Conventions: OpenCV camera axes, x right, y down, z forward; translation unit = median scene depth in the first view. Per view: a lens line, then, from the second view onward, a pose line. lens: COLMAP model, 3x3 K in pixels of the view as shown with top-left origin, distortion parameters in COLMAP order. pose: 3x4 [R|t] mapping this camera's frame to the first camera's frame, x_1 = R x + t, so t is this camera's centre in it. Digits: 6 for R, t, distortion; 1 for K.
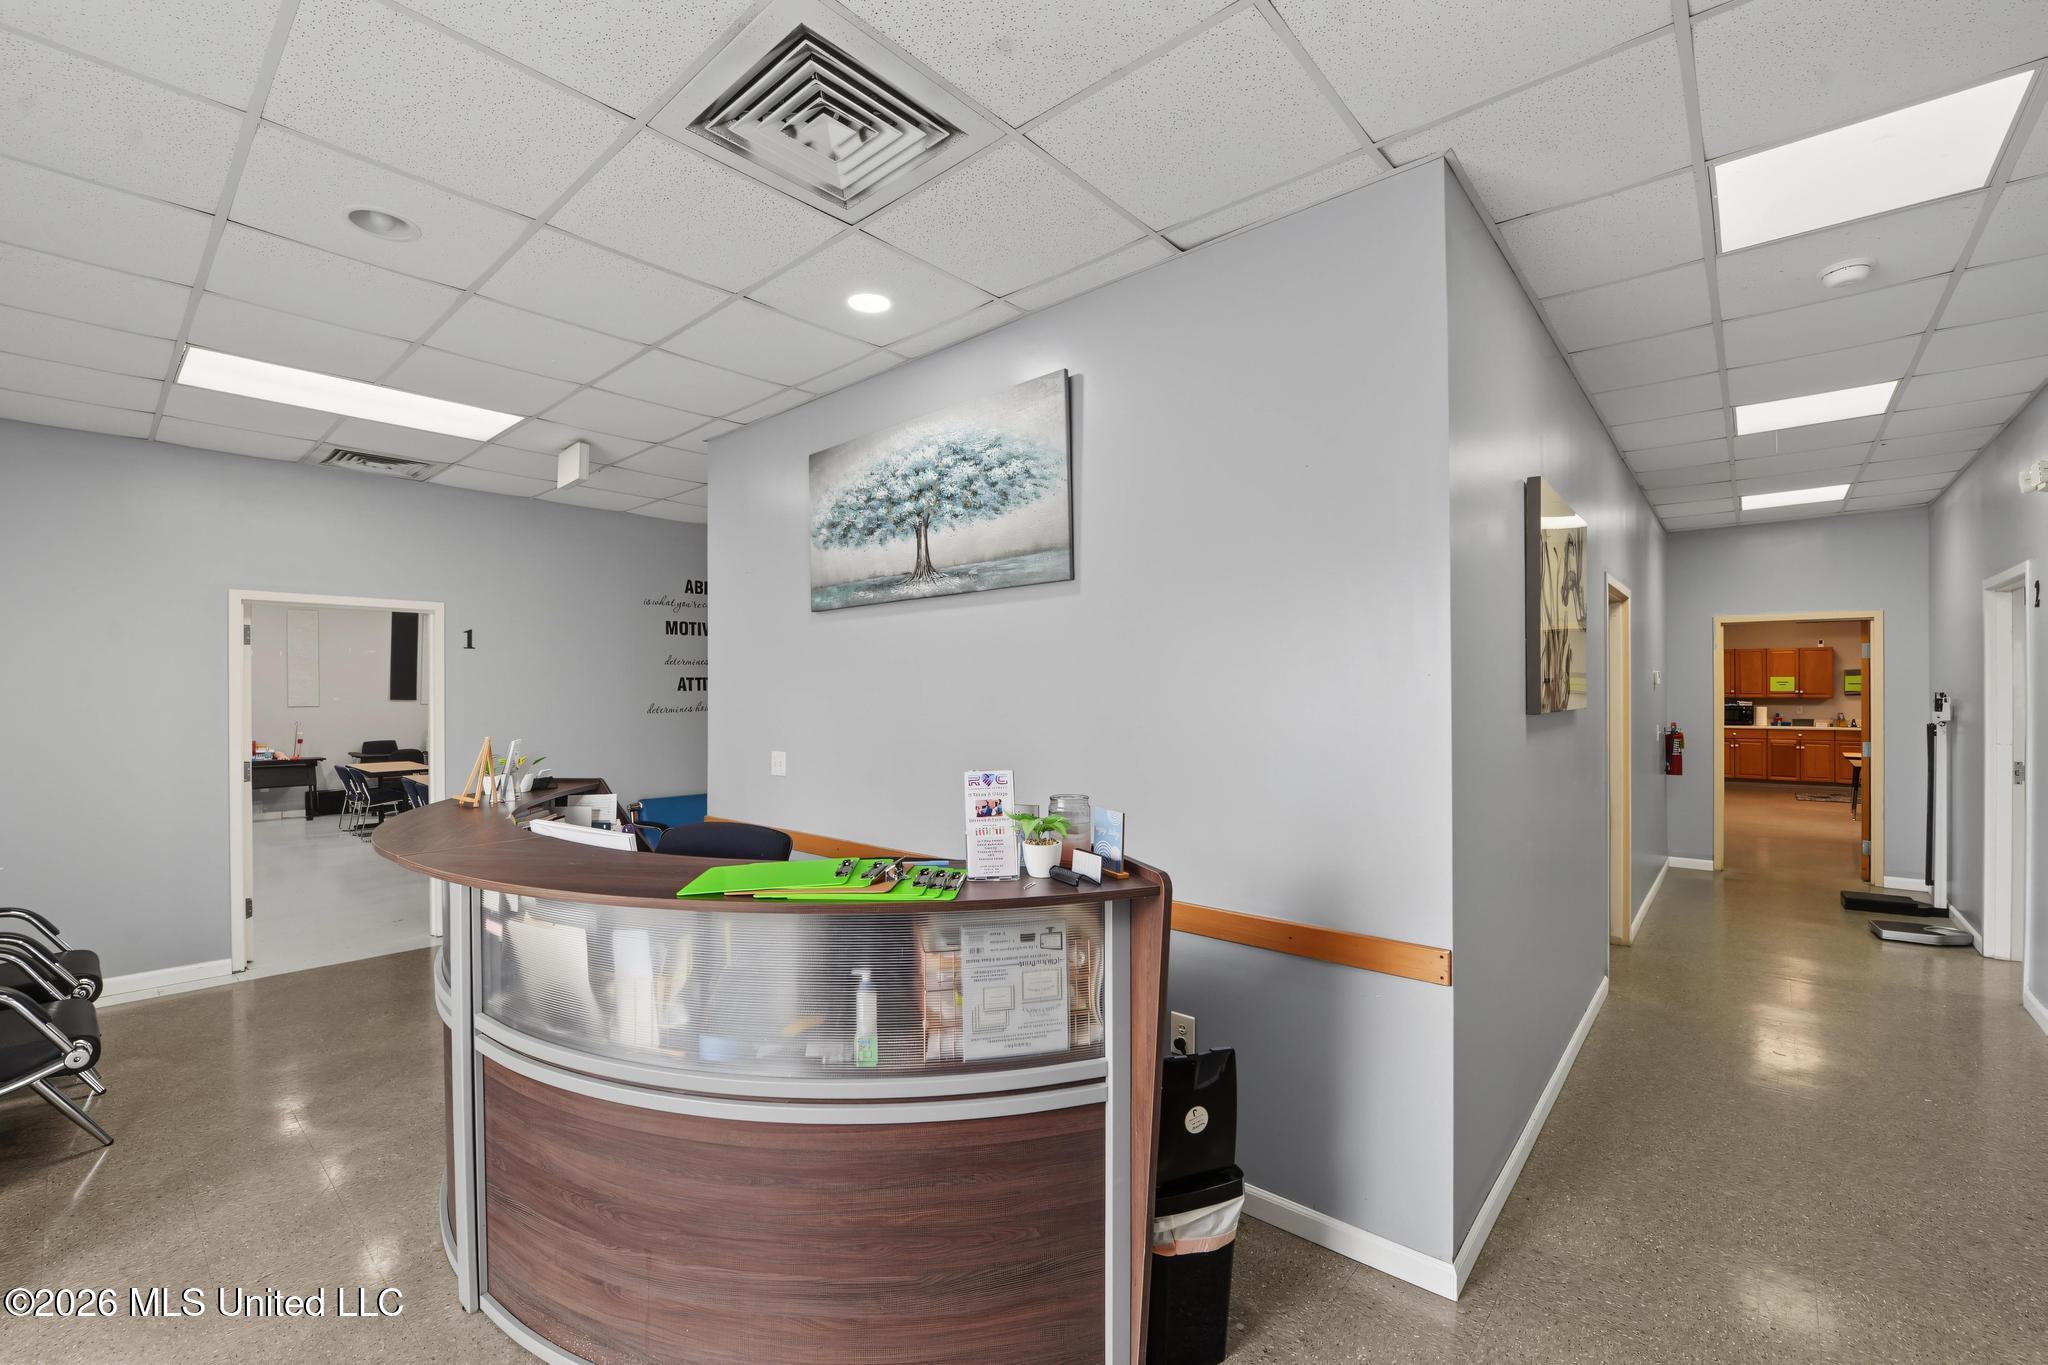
lens RADIAL K [[847.4, 0, 1019.3], [0, 847.4, 687.4], [0, 0, 1]] dist [-0.020736, -0.000352]
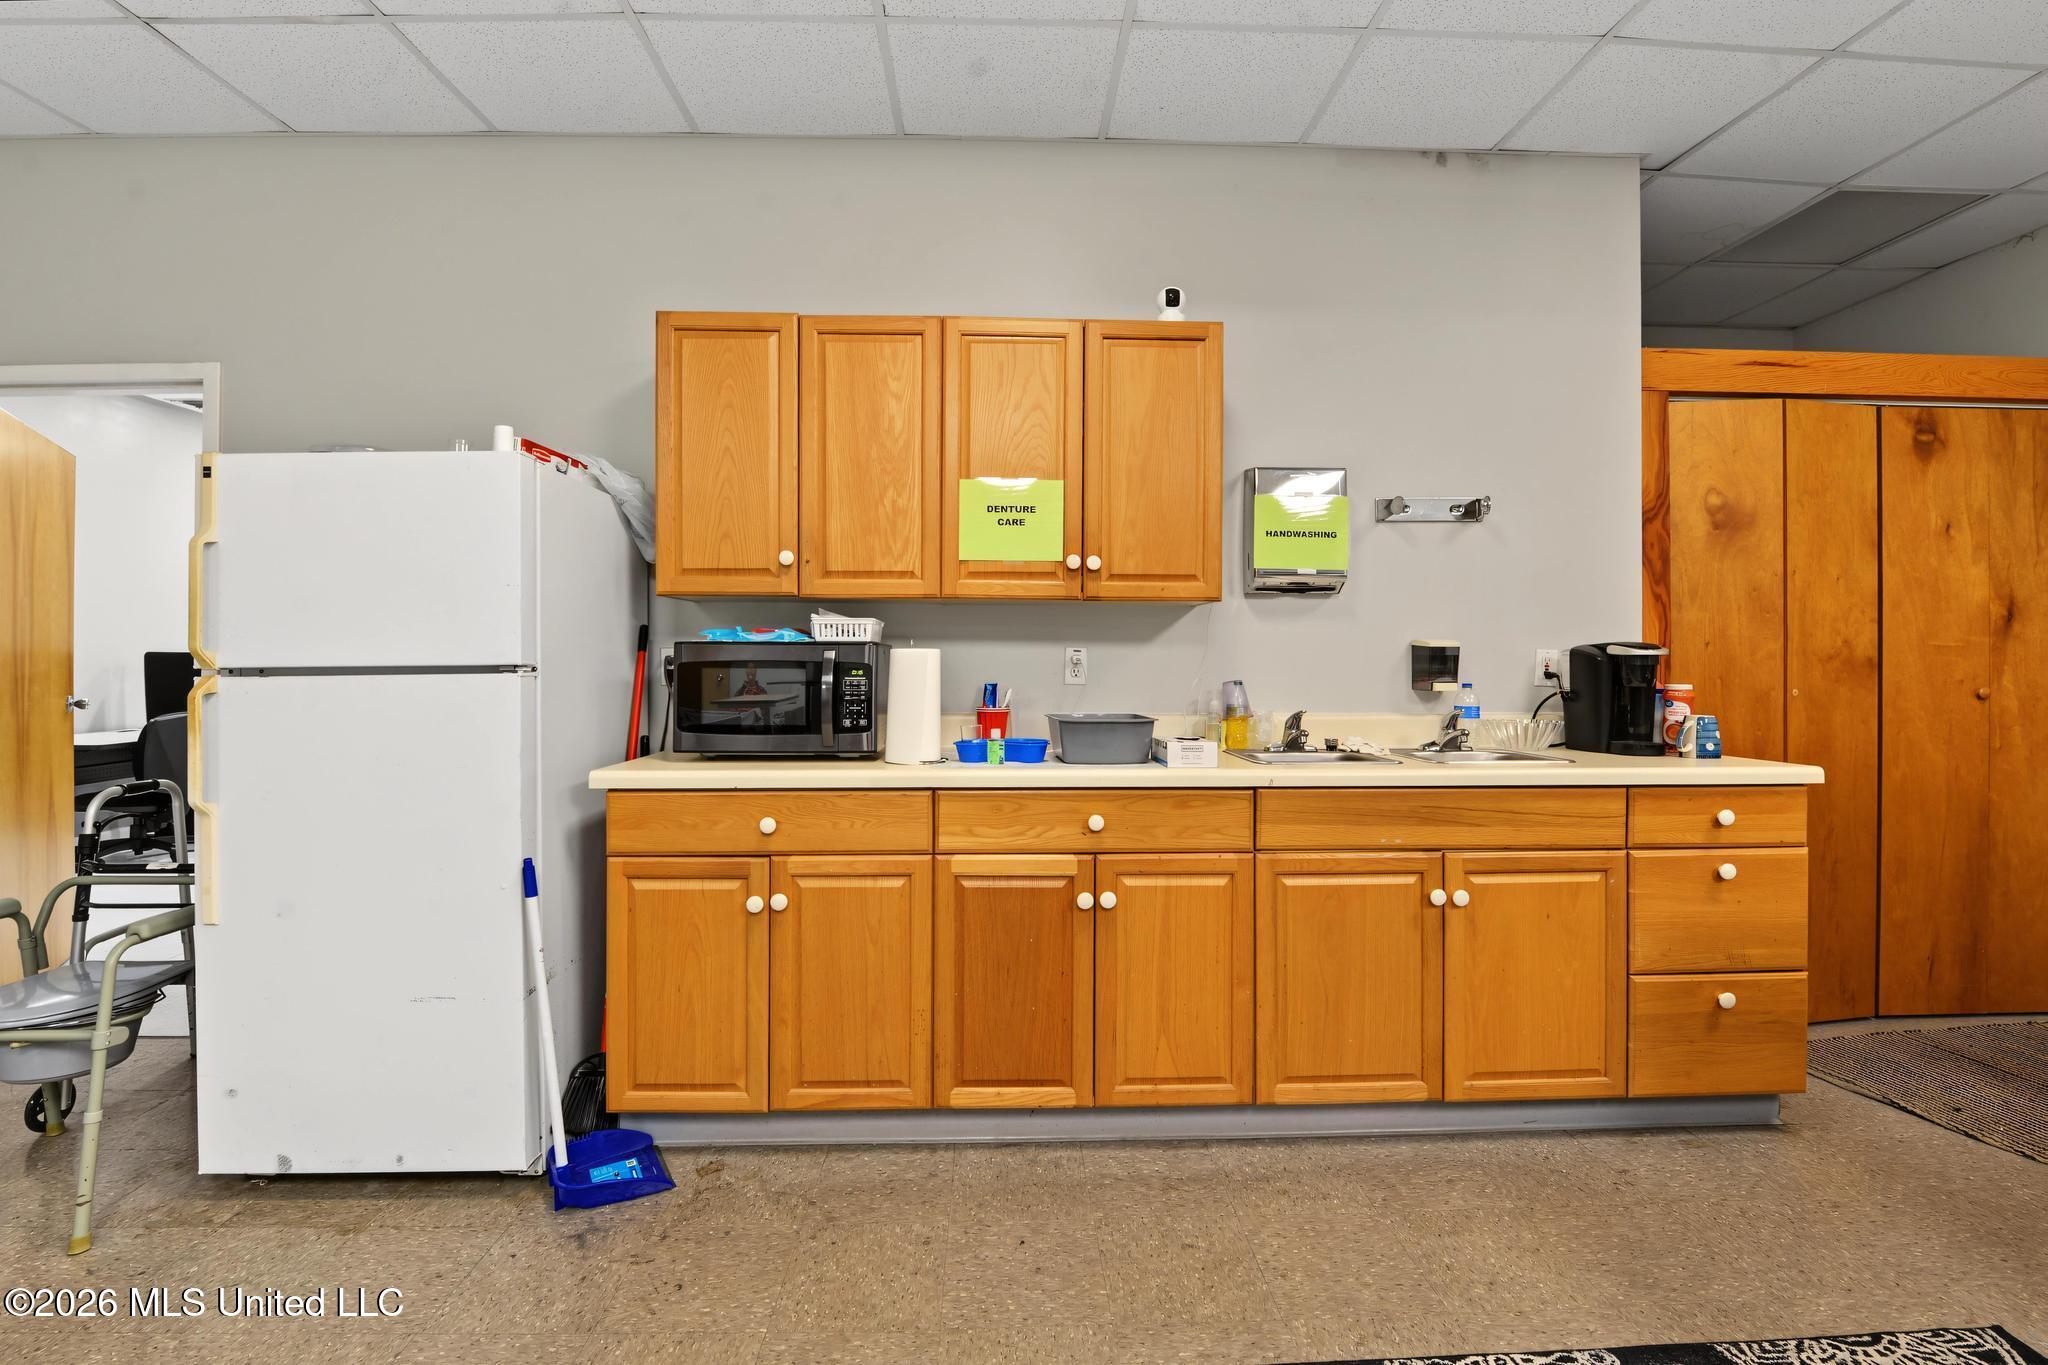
lens RADIAL K [[887.0, 0, 1026.4], [0, 887.0, 677.8], [0, 0, 1]] dist [-0.000001, 0.000000]
pose [[0.726648, 0.003920, 0.686999, 0.794371], [-0.008128, 0.999963, 0.002890, 0.028871], [-0.686962, -0.007684, 0.726652, 0.865863]]
